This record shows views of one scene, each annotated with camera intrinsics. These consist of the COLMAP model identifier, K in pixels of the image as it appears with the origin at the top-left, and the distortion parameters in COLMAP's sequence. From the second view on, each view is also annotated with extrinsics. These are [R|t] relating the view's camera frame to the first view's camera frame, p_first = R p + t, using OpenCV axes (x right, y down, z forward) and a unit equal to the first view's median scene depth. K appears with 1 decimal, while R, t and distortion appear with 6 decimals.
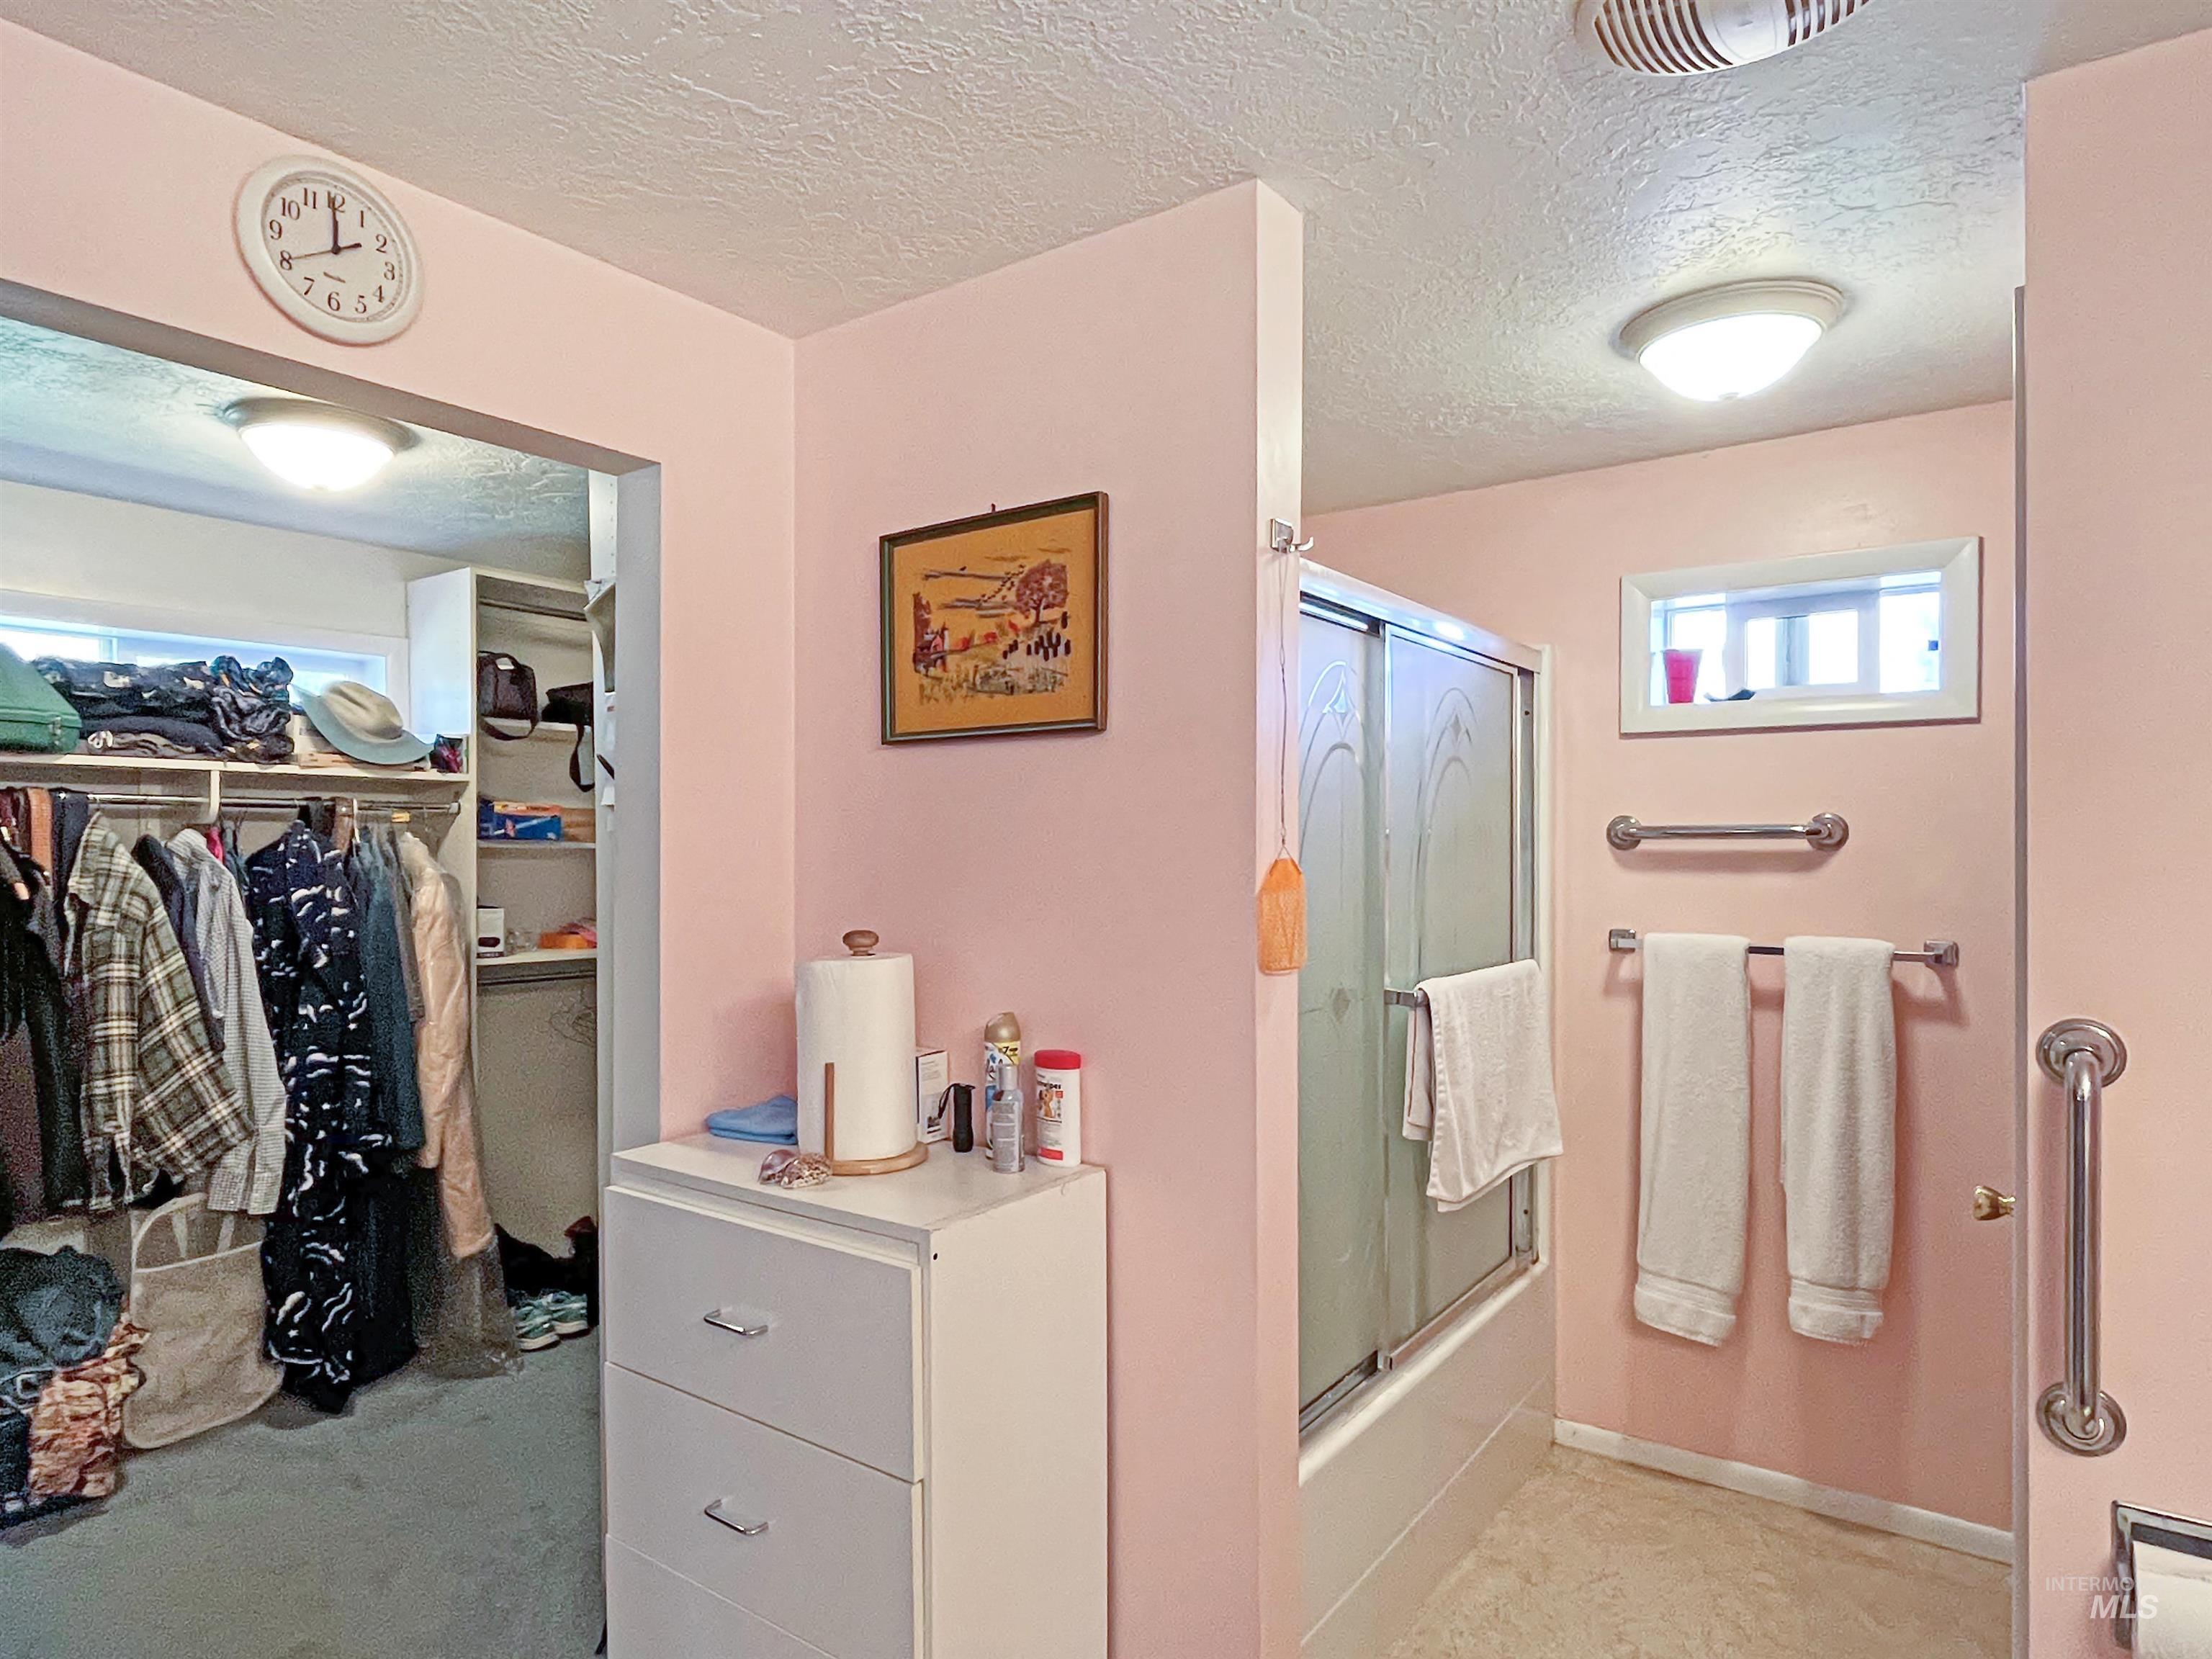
lens RADIAL K [[1282.0, 0, 1103.6], [0, 1282.0, 855.1], [0, 0, 1]] dist [0.003191, 0.000866]
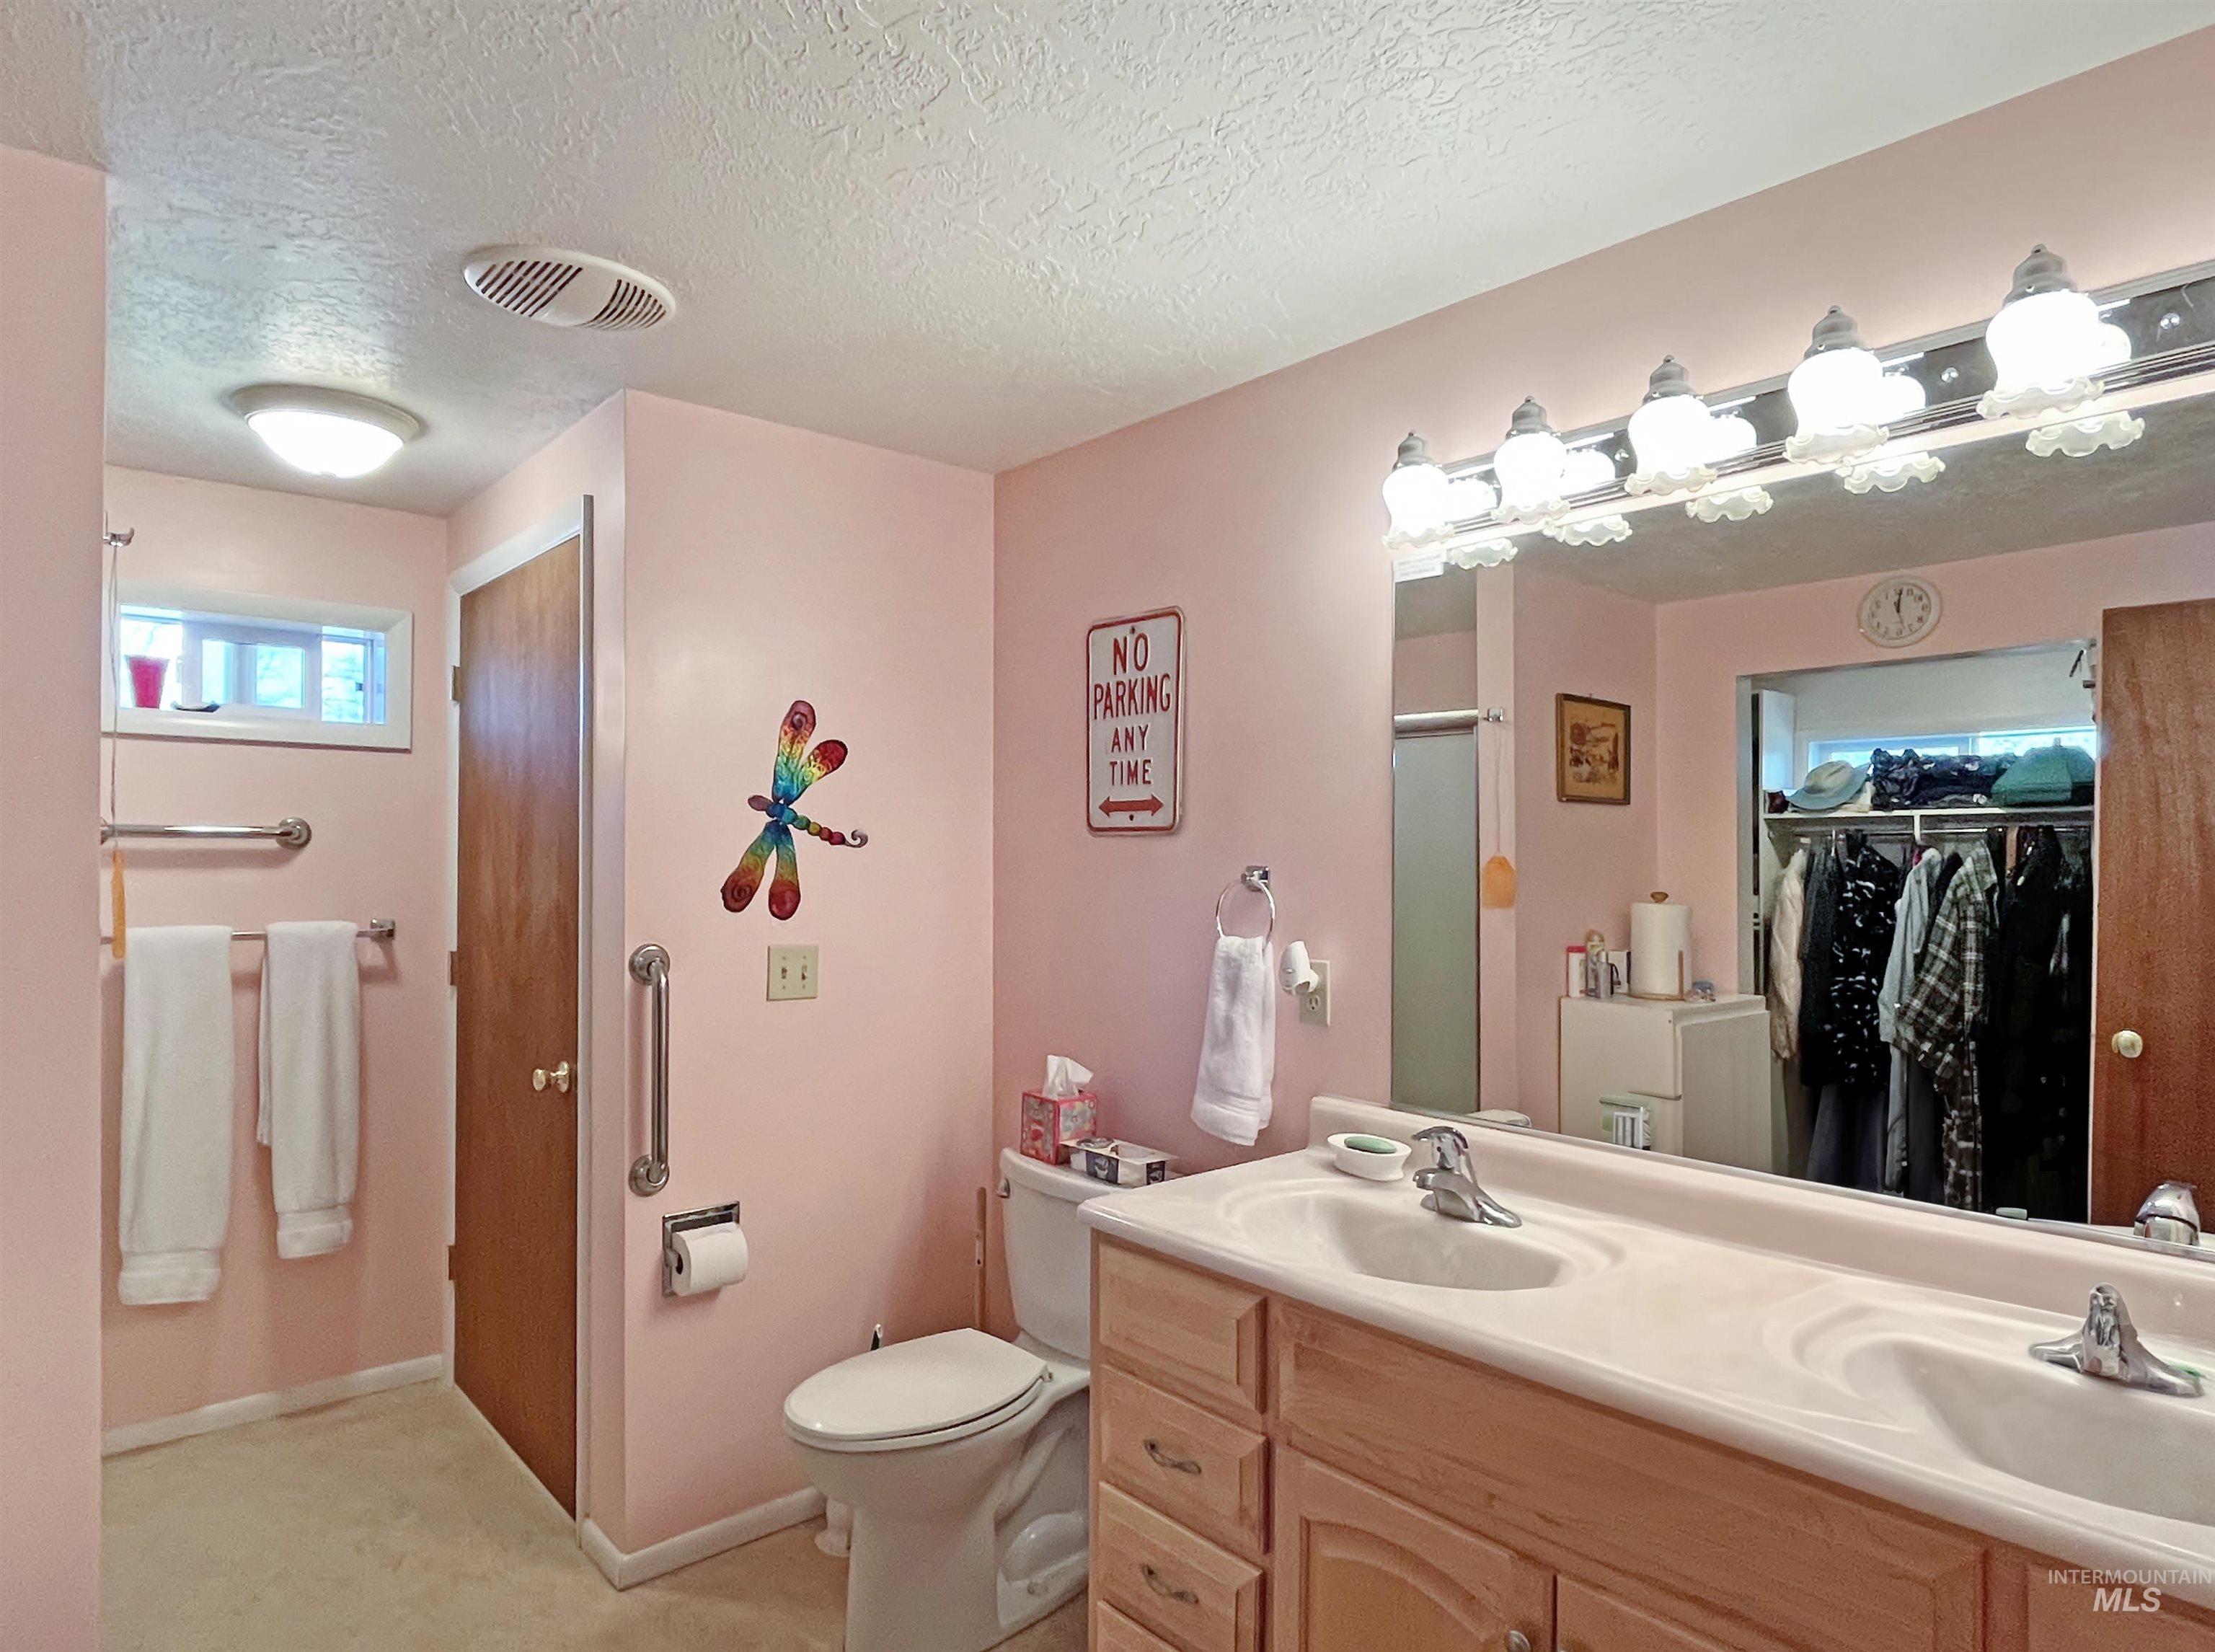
lens RADIAL K [[1301.3, 0, 1100.1], [0, 1301.3, 820.0], [0, 0, 1]] dist [0.000126, -0.001881]
pose [[0.229546, 0.030335, 0.972825, -0.439029], [-0.000778, 0.999520, -0.030983, 0.005851], [-0.973298, 0.006355, 0.229459, 0.000302]]
